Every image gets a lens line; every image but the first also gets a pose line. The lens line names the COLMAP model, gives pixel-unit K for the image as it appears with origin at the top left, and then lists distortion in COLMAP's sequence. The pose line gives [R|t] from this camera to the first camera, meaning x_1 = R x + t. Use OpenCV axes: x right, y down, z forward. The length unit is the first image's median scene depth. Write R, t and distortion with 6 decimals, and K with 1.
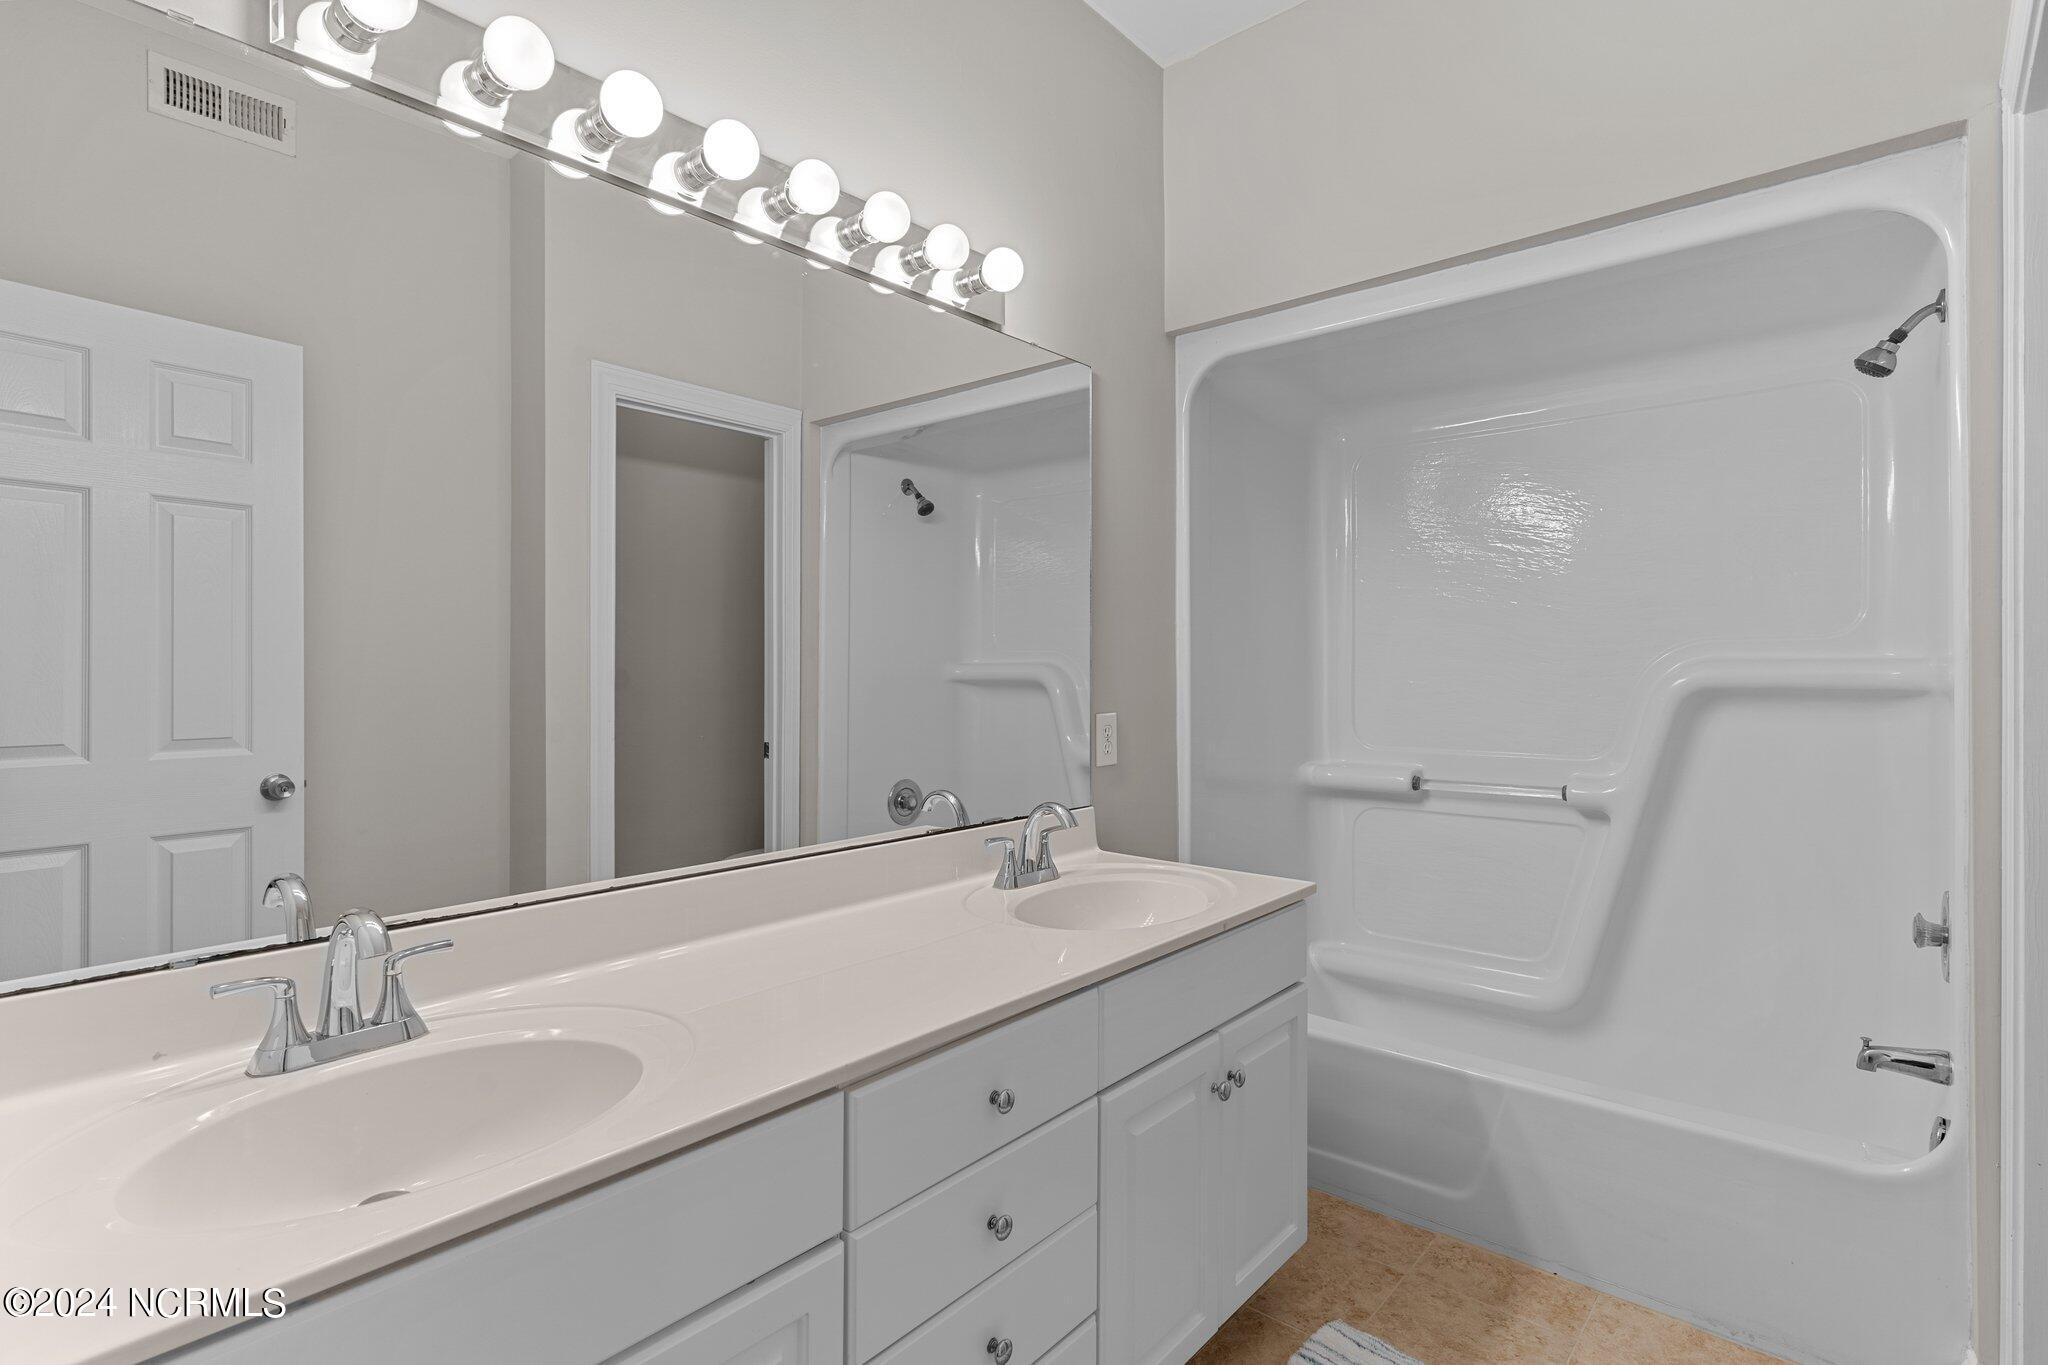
lens RADIAL K [[981.6, 0, 1023.3], [0, 981.6, 674.5], [0, 0, 1]] dist [-0.000489, -0.000333]
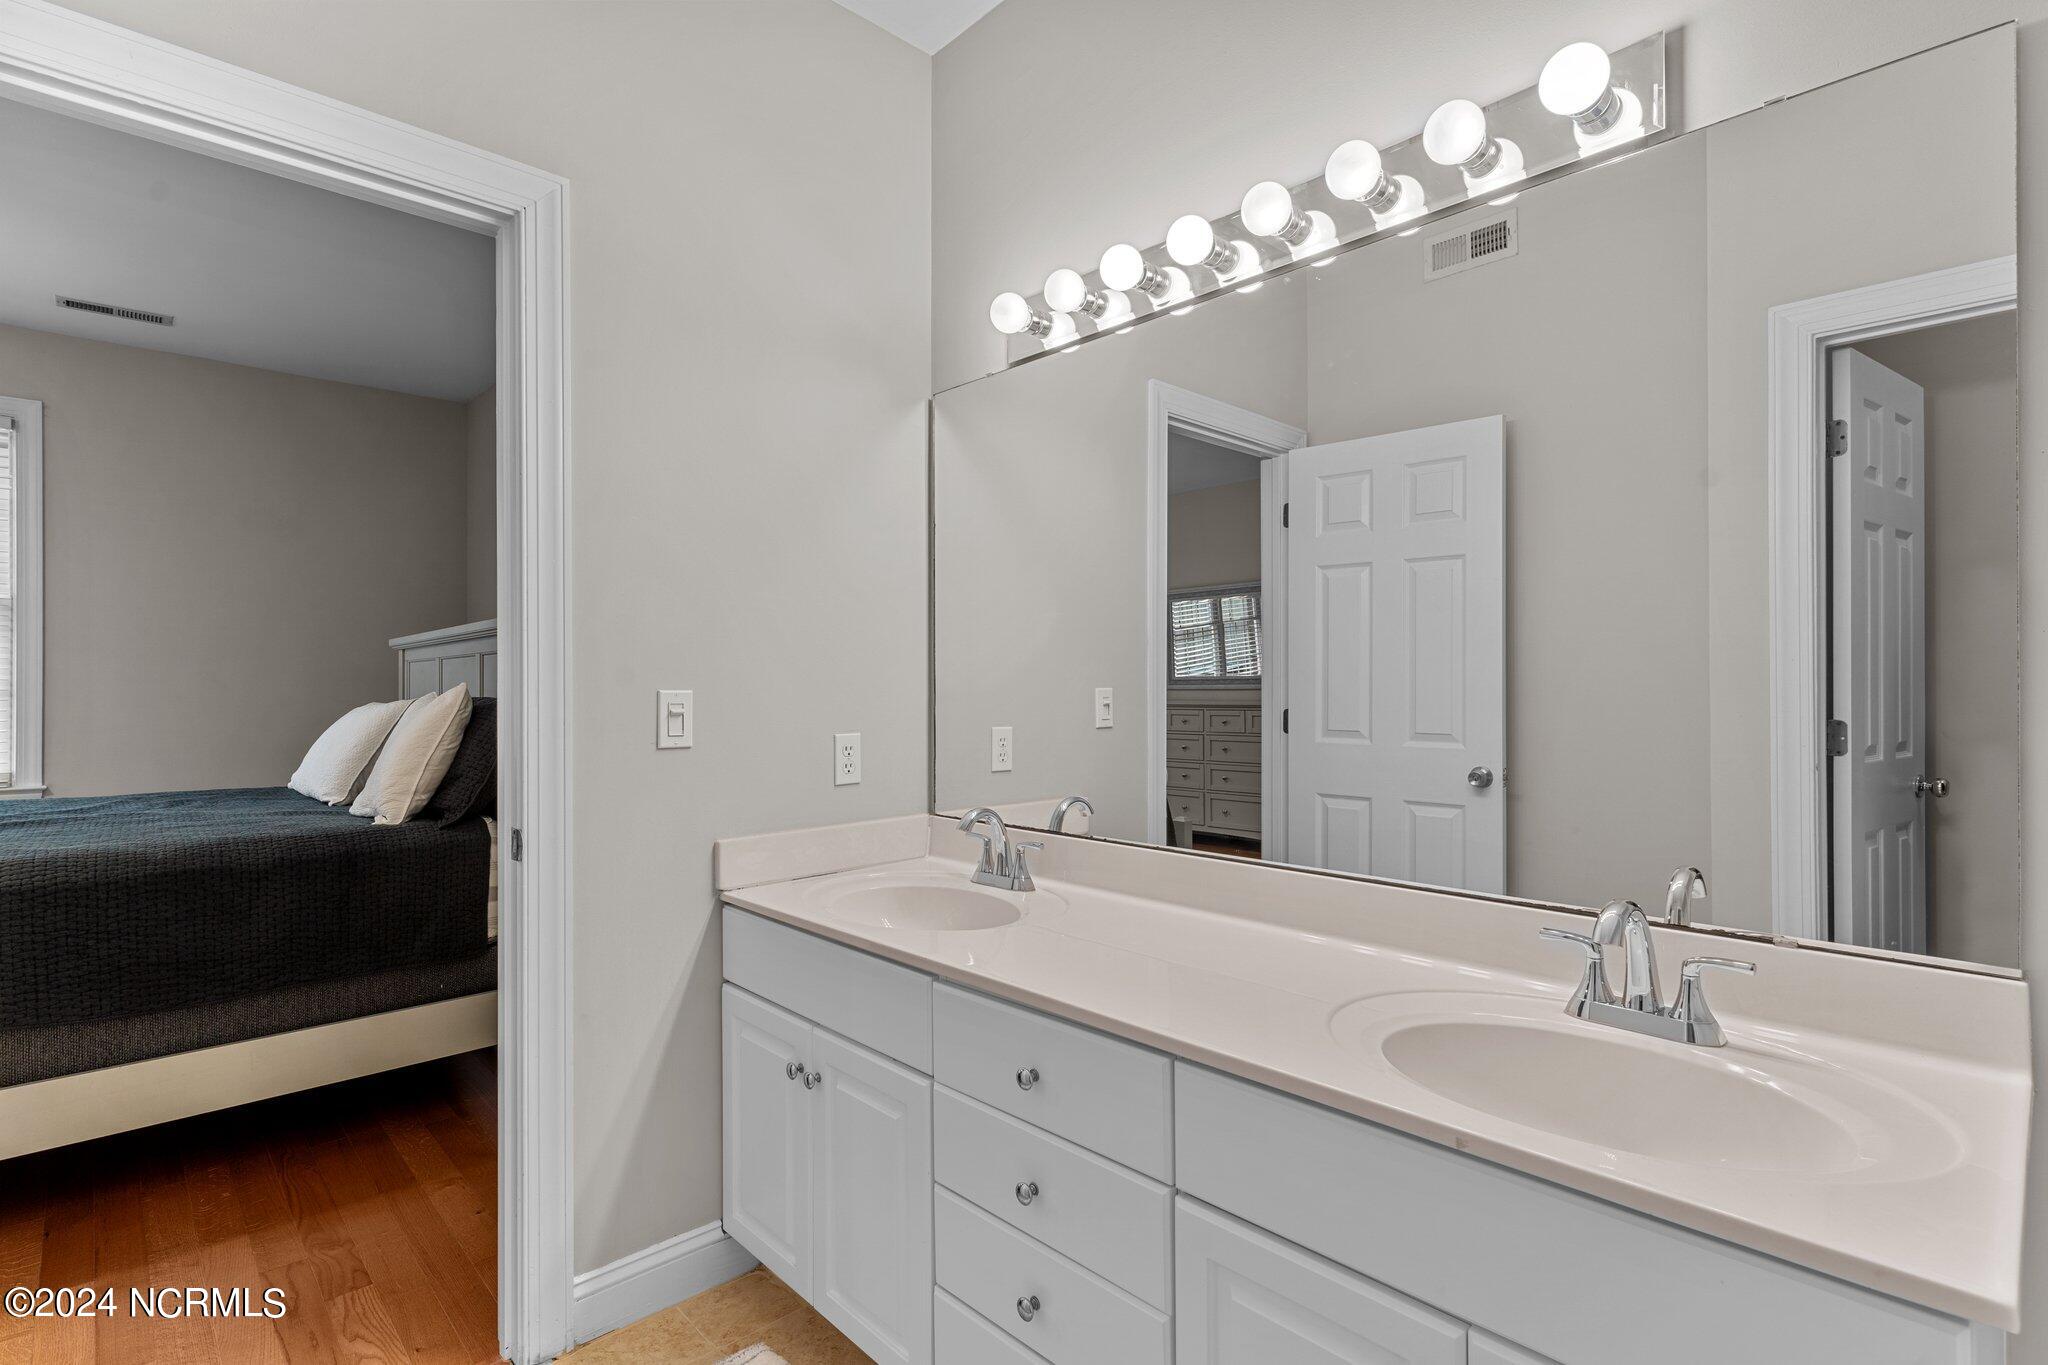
lens RADIAL K [[971.8, 0, 1024.0], [0, 971.8, 682.5], [0, 0, 1]] dist [-0.006240, -0.000336]
pose [[-0.087469, -0.000417, -0.996167, 0.661075], [-0.005539, 0.999985, 0.000068, -0.002654], [0.996152, 0.005523, -0.087470, 0.684222]]
